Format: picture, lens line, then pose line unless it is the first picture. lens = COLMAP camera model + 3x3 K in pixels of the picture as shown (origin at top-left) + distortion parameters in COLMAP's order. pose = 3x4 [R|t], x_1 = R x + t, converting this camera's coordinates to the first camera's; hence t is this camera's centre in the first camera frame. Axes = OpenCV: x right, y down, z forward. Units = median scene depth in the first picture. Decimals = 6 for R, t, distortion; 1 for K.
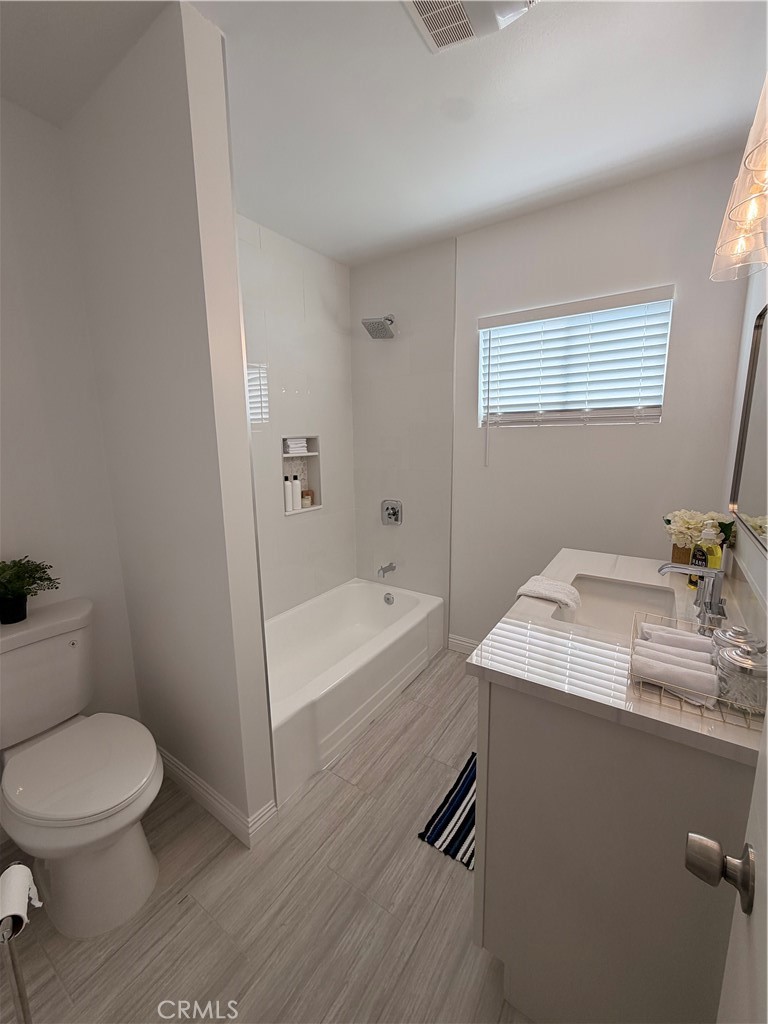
lens RADIAL K [[409.5, 0, 383.7], [0, 409.5, 509.3], [0, 0, 1]] dist [-0.001197, 0.000709]
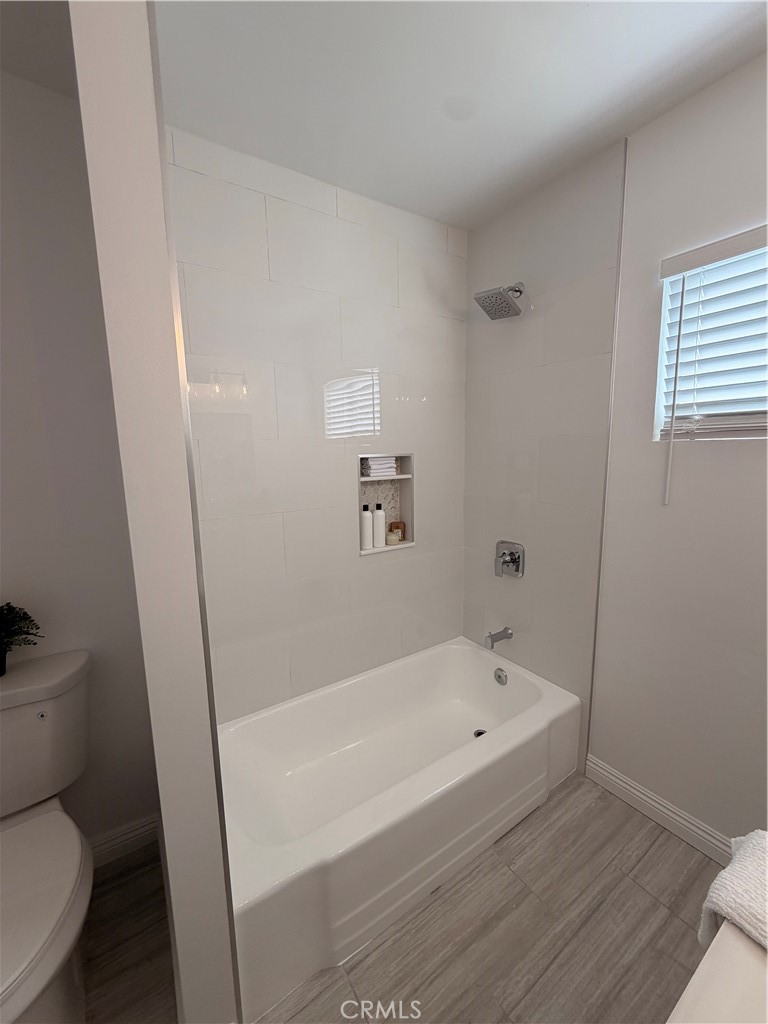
lens RADIAL K [[409.5, 0, 385.2], [0, 409.5, 508.8], [0, 0, 1]] dist [-0.001197, 0.000709]
pose [[0.925192, 0.051443, -0.375997, 0.098276], [-0.059105, 0.998212, -0.008863, -0.071856], [0.374869, 0.030424, 0.926578, 0.296990]]
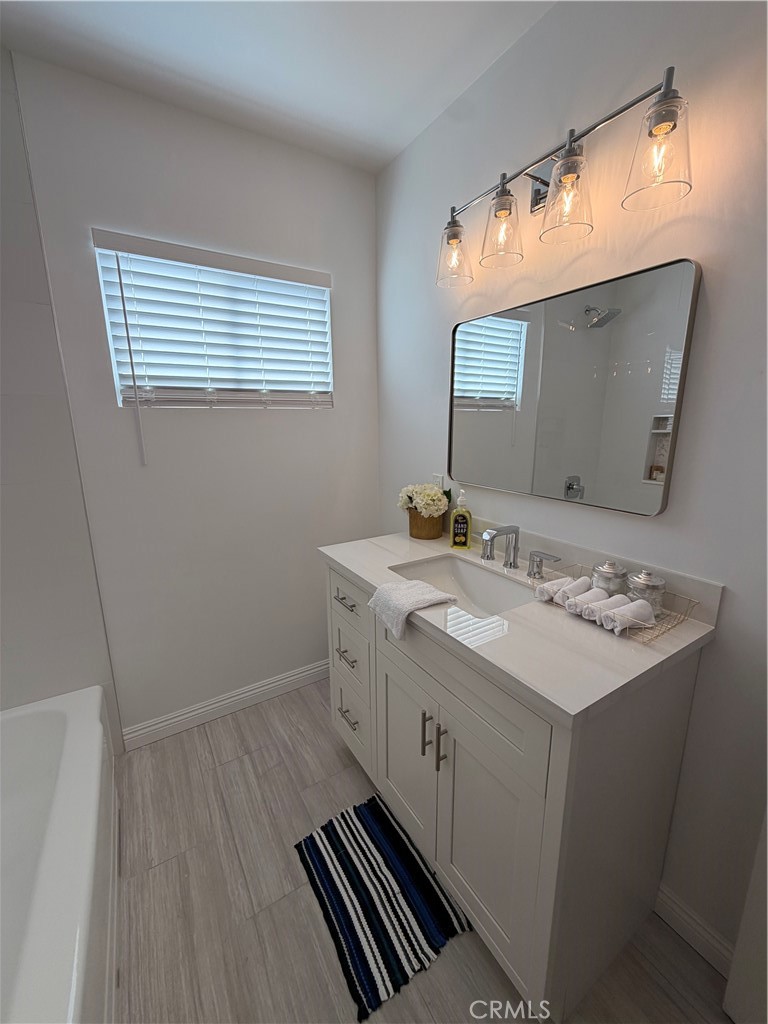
lens RADIAL K [[409.5, 0, 384.6], [0, 409.5, 508.7], [0, 0, 1]] dist [-0.001197, 0.000709]
pose [[0.410855, -0.181840, 0.893382, -0.210984], [0.161070, 0.978971, 0.125186, -0.057585], [-0.897360, 0.092464, 0.431505, 0.371473]]
